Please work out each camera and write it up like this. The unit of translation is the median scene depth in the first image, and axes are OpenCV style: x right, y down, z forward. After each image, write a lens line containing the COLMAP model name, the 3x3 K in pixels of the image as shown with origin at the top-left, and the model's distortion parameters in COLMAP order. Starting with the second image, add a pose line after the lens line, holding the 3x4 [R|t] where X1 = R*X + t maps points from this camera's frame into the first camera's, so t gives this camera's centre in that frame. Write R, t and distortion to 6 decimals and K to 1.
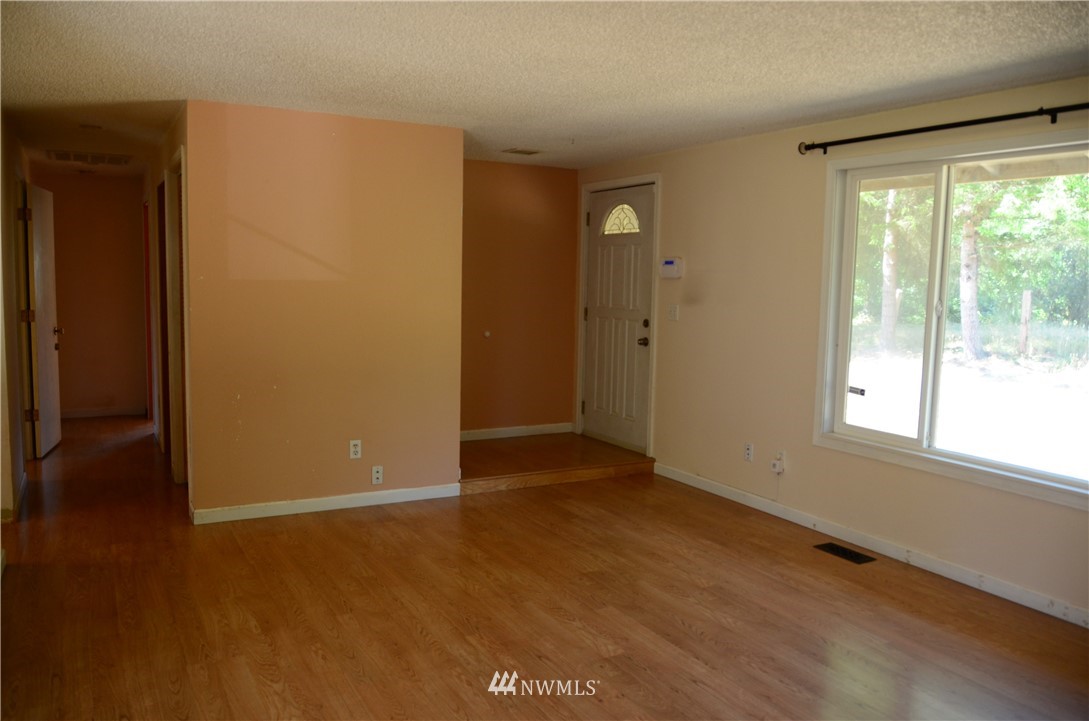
lens RADIAL K [[826.3, 0, 544.5], [0, 826.3, 360.5], [0, 0, 1]] dist [-0.054508, 0.006075]
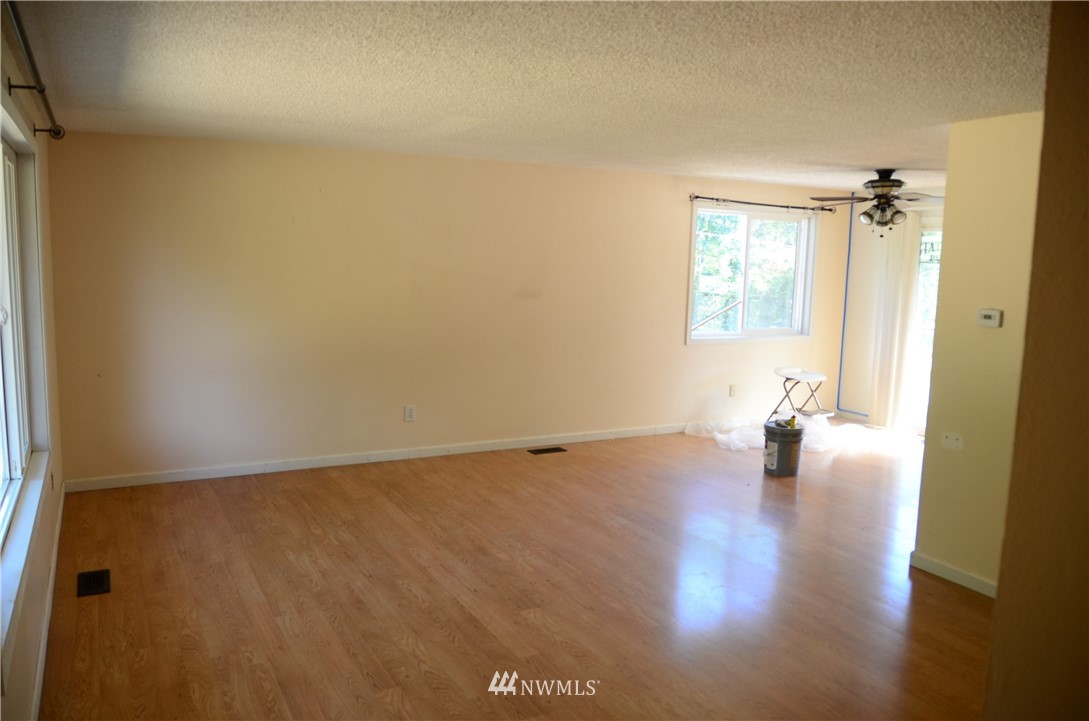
lens RADIAL K [[826.3, 0, 544.5], [0, 826.3, 360.5], [0, 0, 1]] dist [-0.054508, 0.006075]
pose [[-0.998523, -0.053689, 0.008360, 0.067387], [-0.050274, 0.971245, 0.232713, -0.255987], [-0.020613, 0.231949, -0.972509, 1.910129]]
